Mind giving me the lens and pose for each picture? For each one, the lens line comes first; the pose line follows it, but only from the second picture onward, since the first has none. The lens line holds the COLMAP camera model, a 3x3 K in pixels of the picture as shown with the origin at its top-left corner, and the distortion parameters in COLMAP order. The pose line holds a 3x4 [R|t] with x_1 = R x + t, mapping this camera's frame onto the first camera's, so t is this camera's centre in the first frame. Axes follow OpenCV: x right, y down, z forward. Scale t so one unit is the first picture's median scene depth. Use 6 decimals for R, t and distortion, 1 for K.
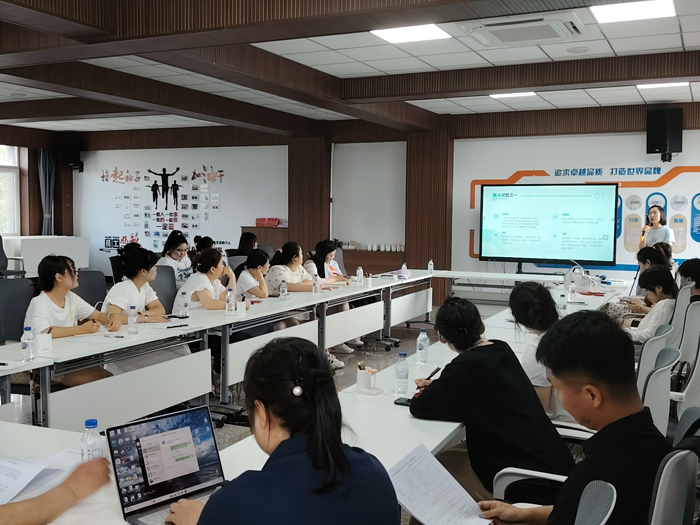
lens RADIAL K [[777.4, 0, 353.5], [0, 777.4, 261.3], [0, 0, 1]] dist [0.037328, 0.000000]
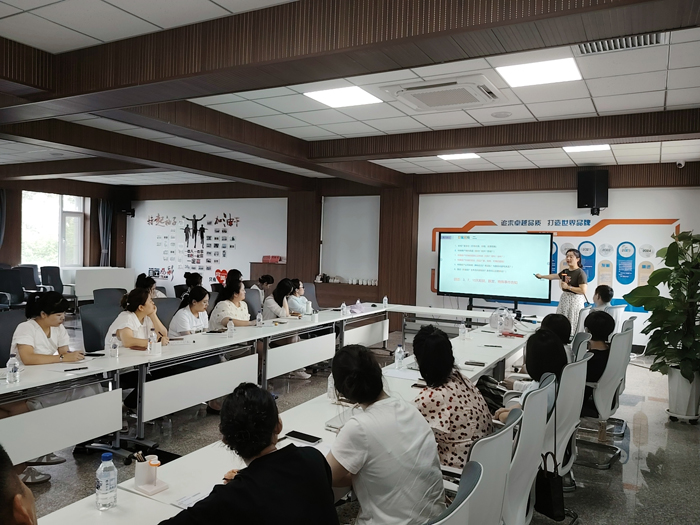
lens RADIAL K [[587.7, 0, 343.9], [0, 587.7, 262.2], [0, 0, 1]] dist [0.042262, 0.012090]
pose [[0.998729, 0.016865, -0.047495, 0.066228], [-0.018810, 0.998990, -0.040812, -0.013058], [0.046758, 0.041654, 0.998037, 0.096424]]
